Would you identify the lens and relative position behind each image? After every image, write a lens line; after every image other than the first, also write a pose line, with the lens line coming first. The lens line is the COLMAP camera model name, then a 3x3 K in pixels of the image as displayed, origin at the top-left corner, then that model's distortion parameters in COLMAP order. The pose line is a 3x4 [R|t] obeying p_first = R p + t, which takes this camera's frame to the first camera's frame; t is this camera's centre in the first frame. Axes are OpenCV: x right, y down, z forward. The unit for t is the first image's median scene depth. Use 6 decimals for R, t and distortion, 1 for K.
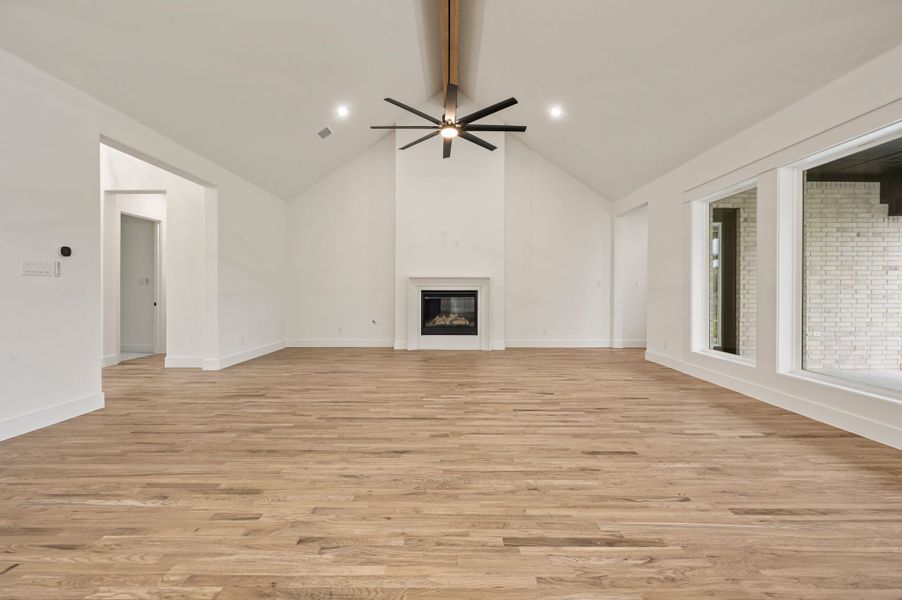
lens RADIAL K [[371.4, 0, 451.0], [0, 371.4, 300.0], [0, 0, 1]] dist [-0.000604, -0.000218]
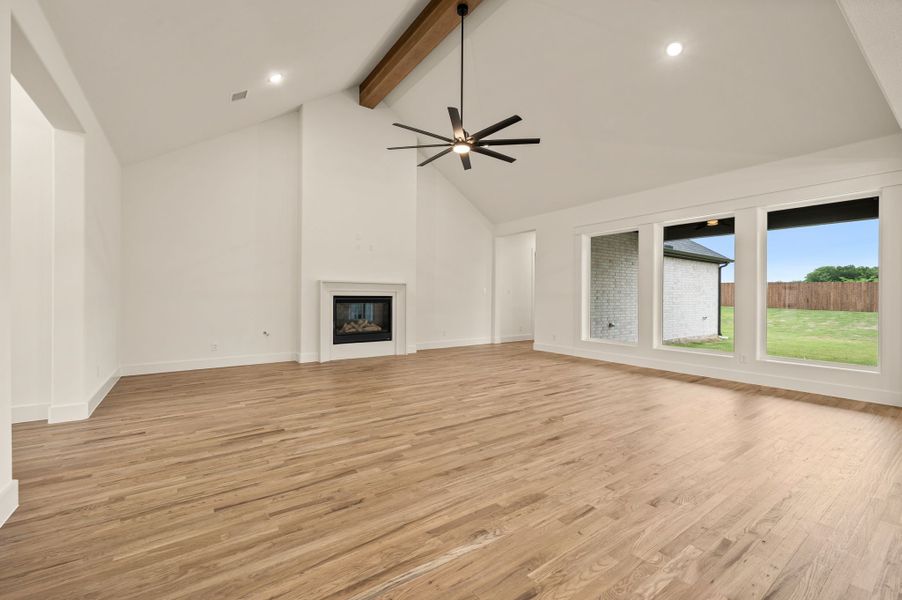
lens RADIAL K [[371.4, 0, 451.0], [0, 371.4, 300.0], [0, 0, 1]] dist [-0.000604, -0.000218]
pose [[0.813512, -0.001419, 0.581546, -0.647205], [0.008815, 0.999912, -0.009890, -0.005550], [-0.581481, 0.013172, 0.813454, 0.152439]]
